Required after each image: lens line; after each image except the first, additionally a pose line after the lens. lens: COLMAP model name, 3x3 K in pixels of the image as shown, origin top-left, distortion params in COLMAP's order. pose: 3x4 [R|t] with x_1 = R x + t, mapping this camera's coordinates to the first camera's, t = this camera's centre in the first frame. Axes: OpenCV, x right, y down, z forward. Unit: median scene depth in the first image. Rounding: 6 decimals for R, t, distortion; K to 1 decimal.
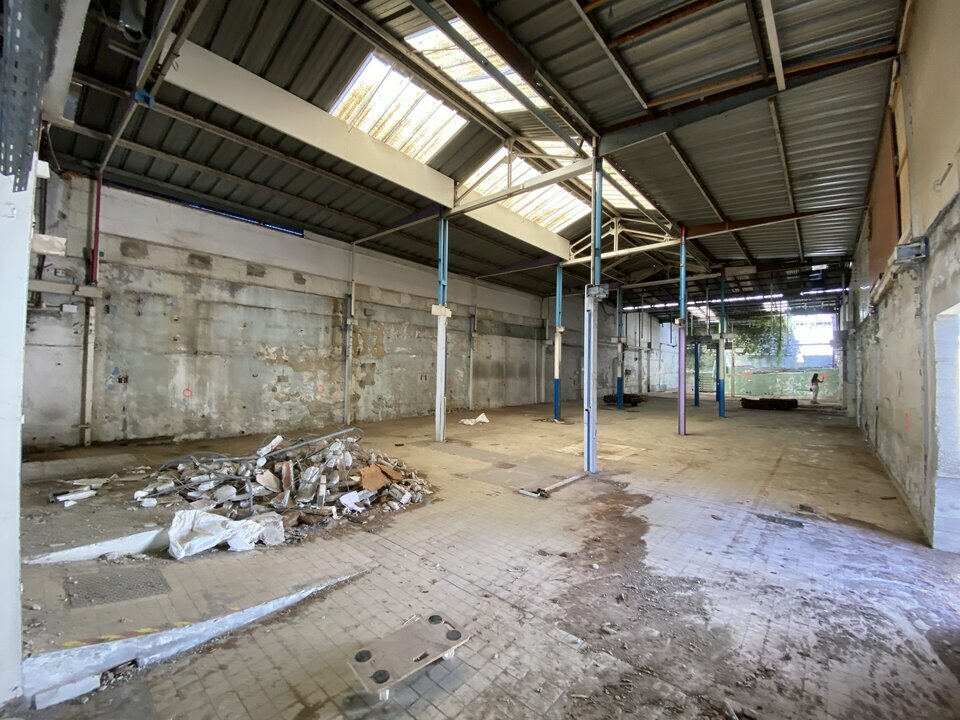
lens RADIAL K [[392.3, 0, 480.0], [0, 392.3, 360.0], [0, 0, 1]] dist [0.000021, -0.013836]
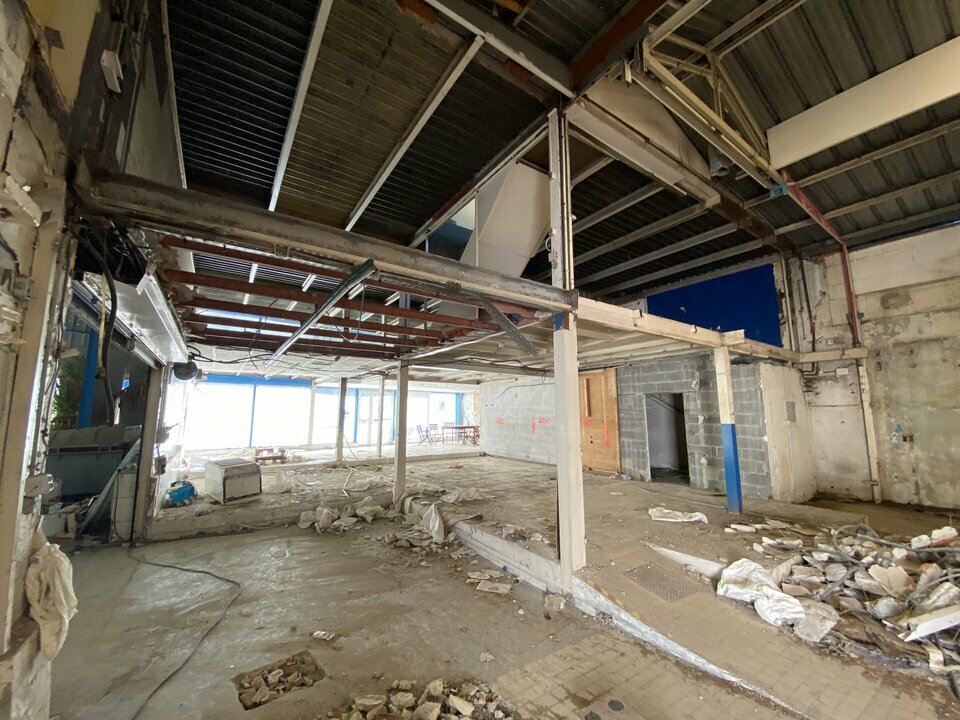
lens RADIAL K [[392.3, 0, 480.0], [0, 392.3, 360.0], [0, 0, 1]] dist [0.000021, -0.013836]
pose [[-0.270202, -0.150368, -0.950989, 0.267996], [0.016522, 0.986860, -0.160734, -0.003730], [0.962662, -0.059143, -0.264167, 0.273430]]
